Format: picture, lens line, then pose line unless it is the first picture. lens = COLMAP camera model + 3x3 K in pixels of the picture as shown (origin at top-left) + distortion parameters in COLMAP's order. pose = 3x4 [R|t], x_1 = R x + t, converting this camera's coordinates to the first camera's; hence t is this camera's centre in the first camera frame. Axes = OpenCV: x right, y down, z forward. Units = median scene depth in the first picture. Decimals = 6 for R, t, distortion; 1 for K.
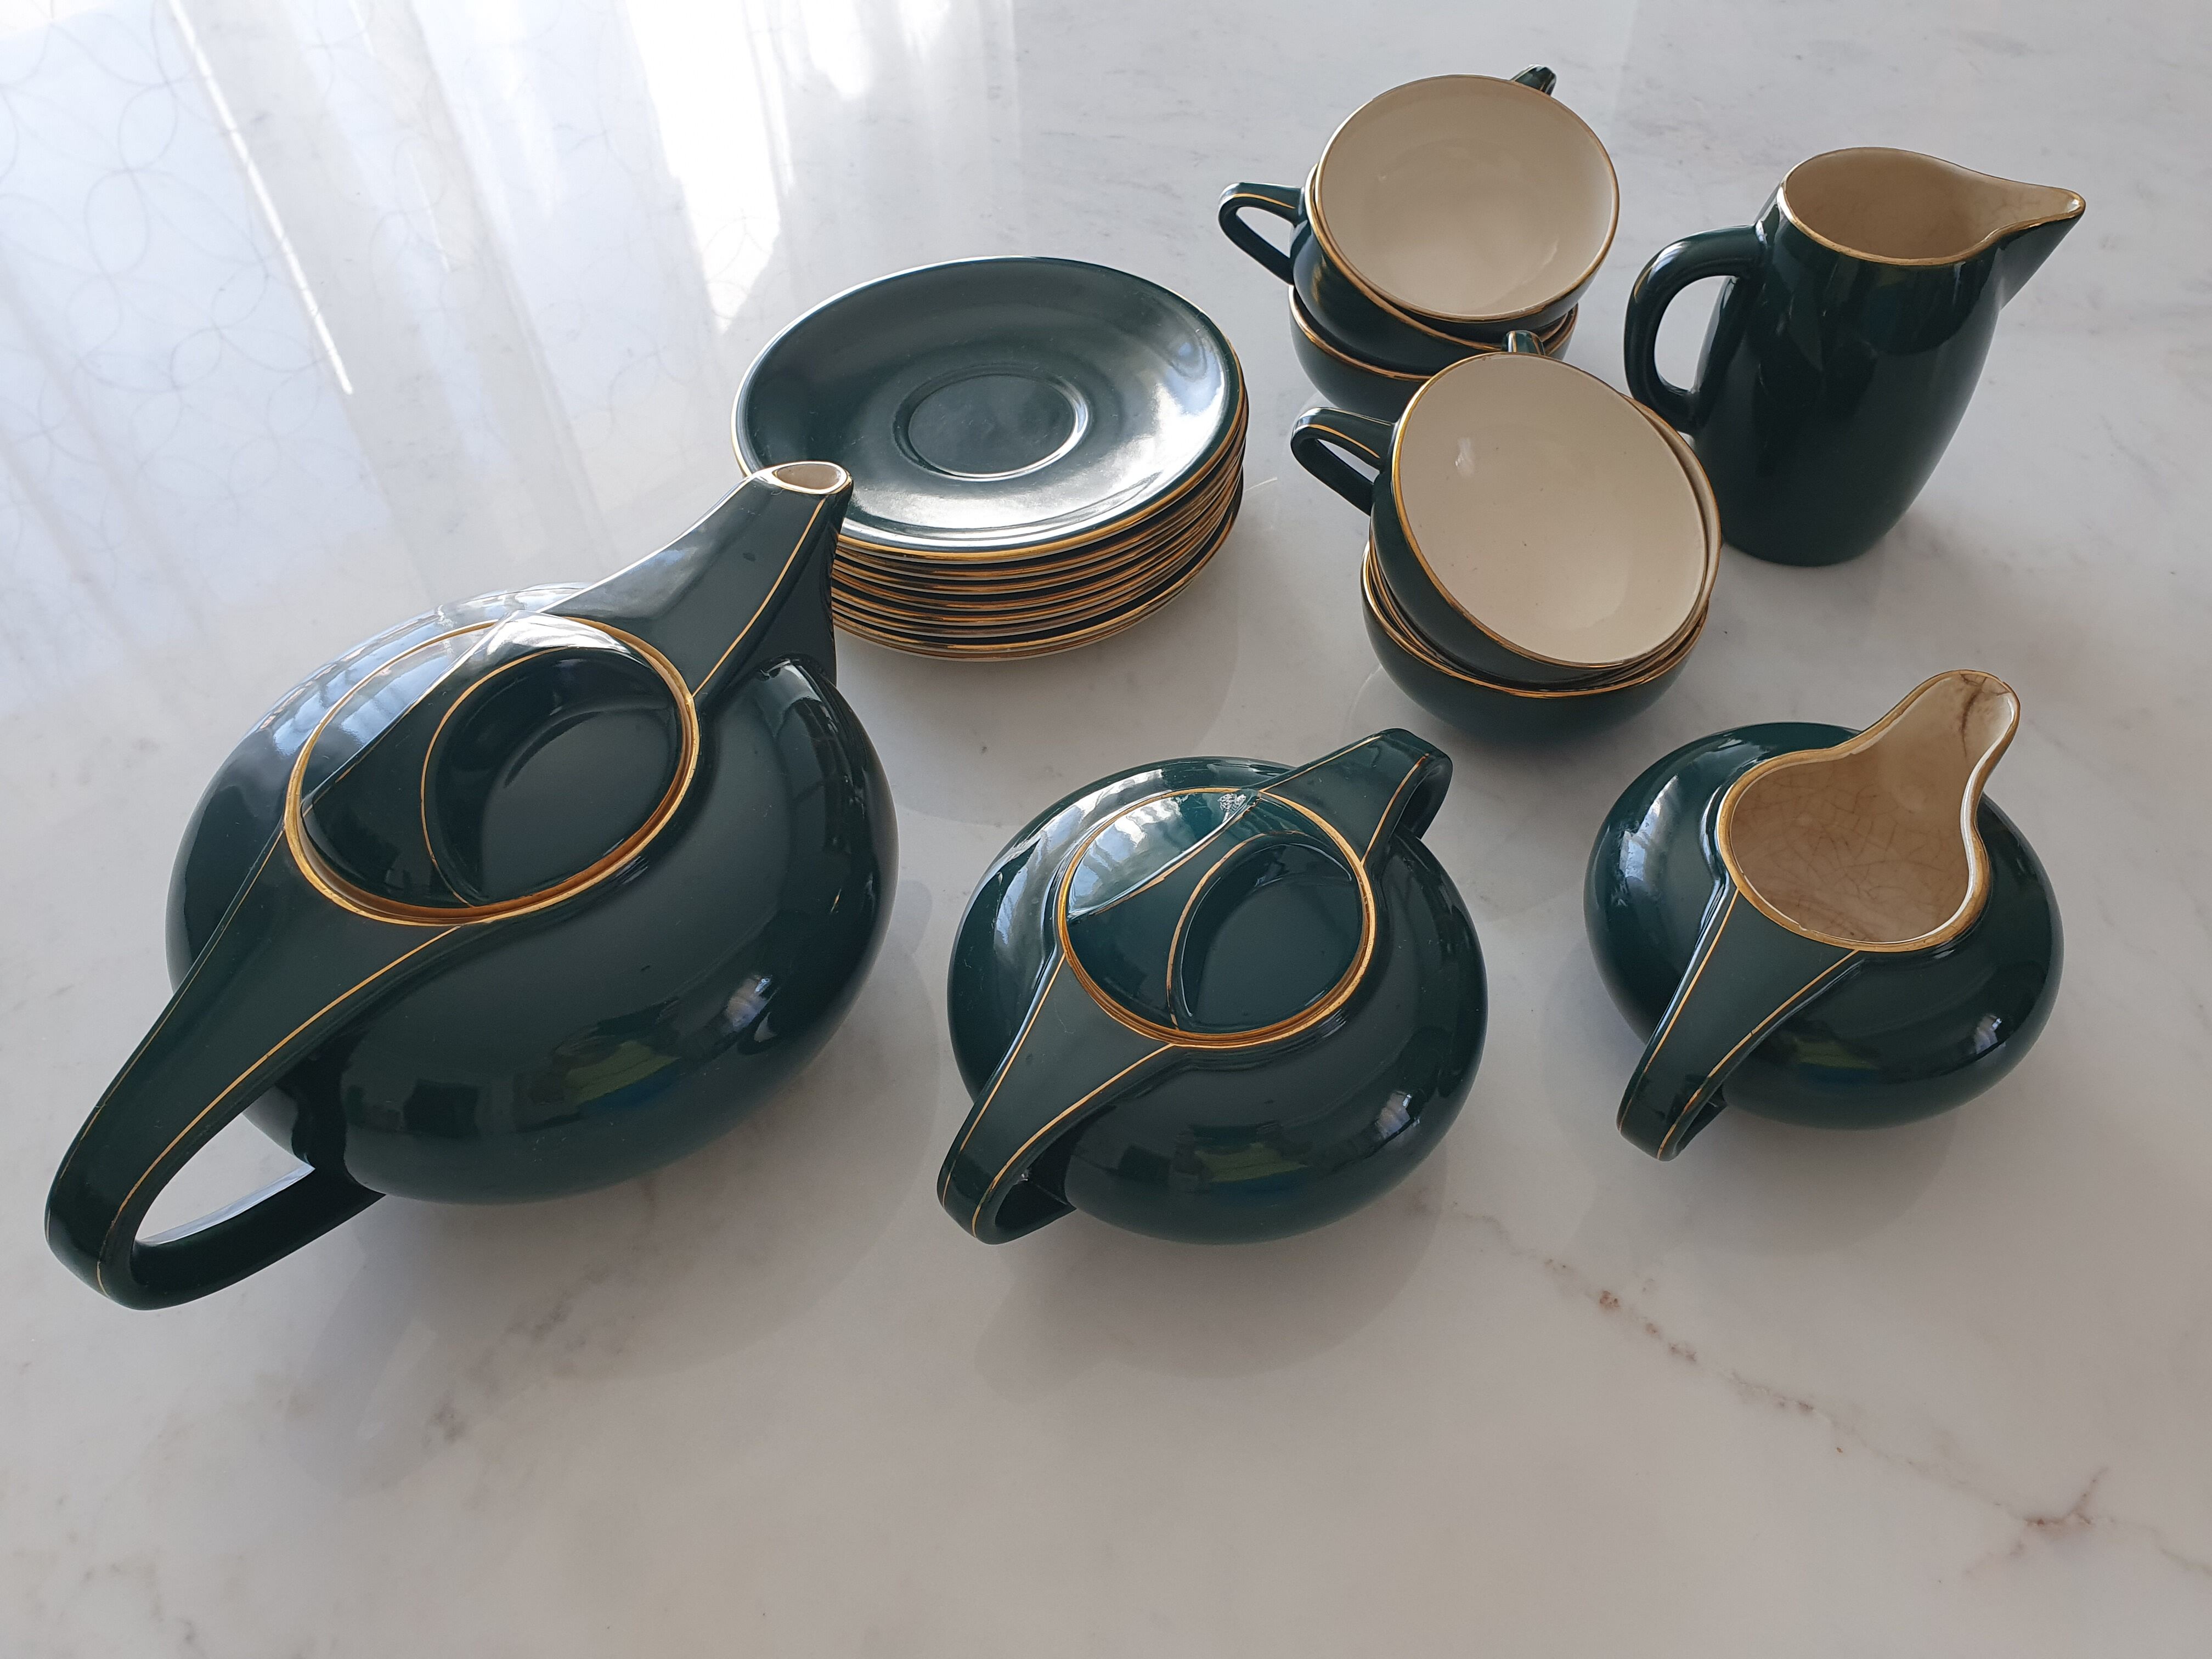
lens RADIAL K [[1677.9, 0, 1106.0], [0, 1677.9, 829.5], [0, 0, 1]] dist [-0.001200, 0.002741]
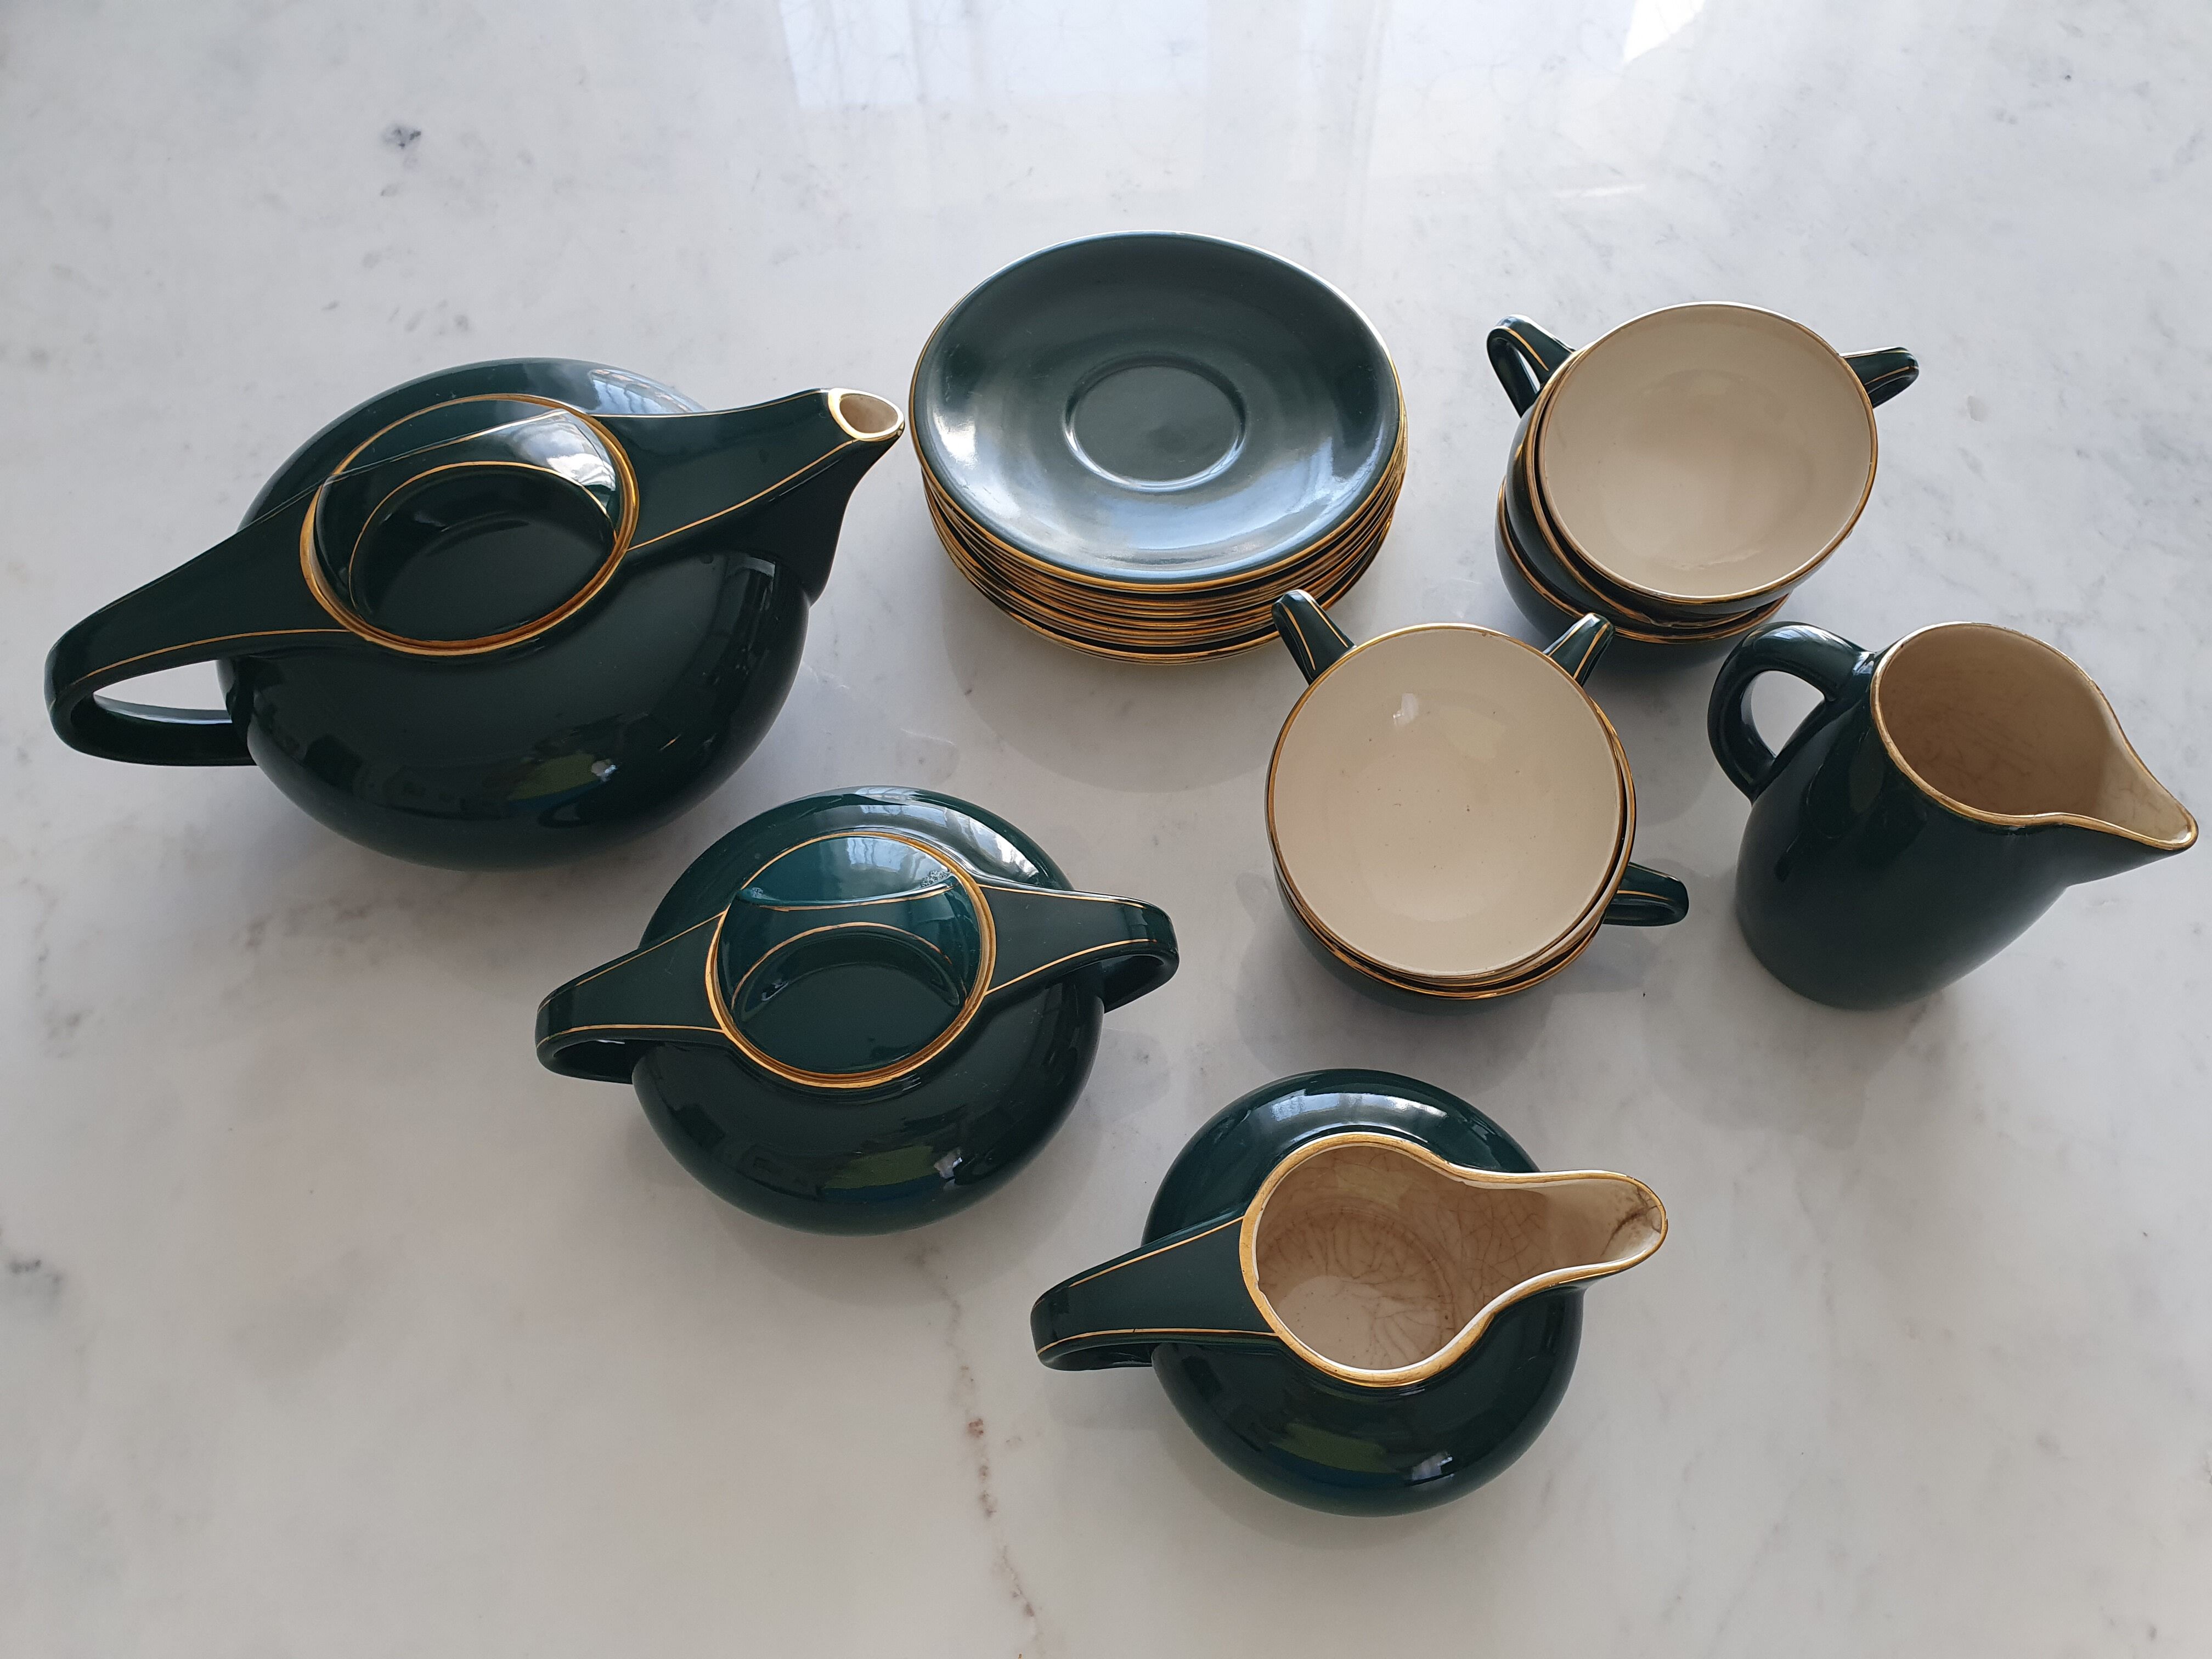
lens RADIAL K [[1661.4, 0, 1074.9], [0, 1661.4, 844.0], [0, 0, 1]] dist [-0.007202, 0.001522]
pose [[0.787851, 0.555721, -0.265454, 0.428343], [-0.497214, 0.828288, 0.258299, -0.367747], [0.363414, -0.071513, 0.928879, 0.009837]]
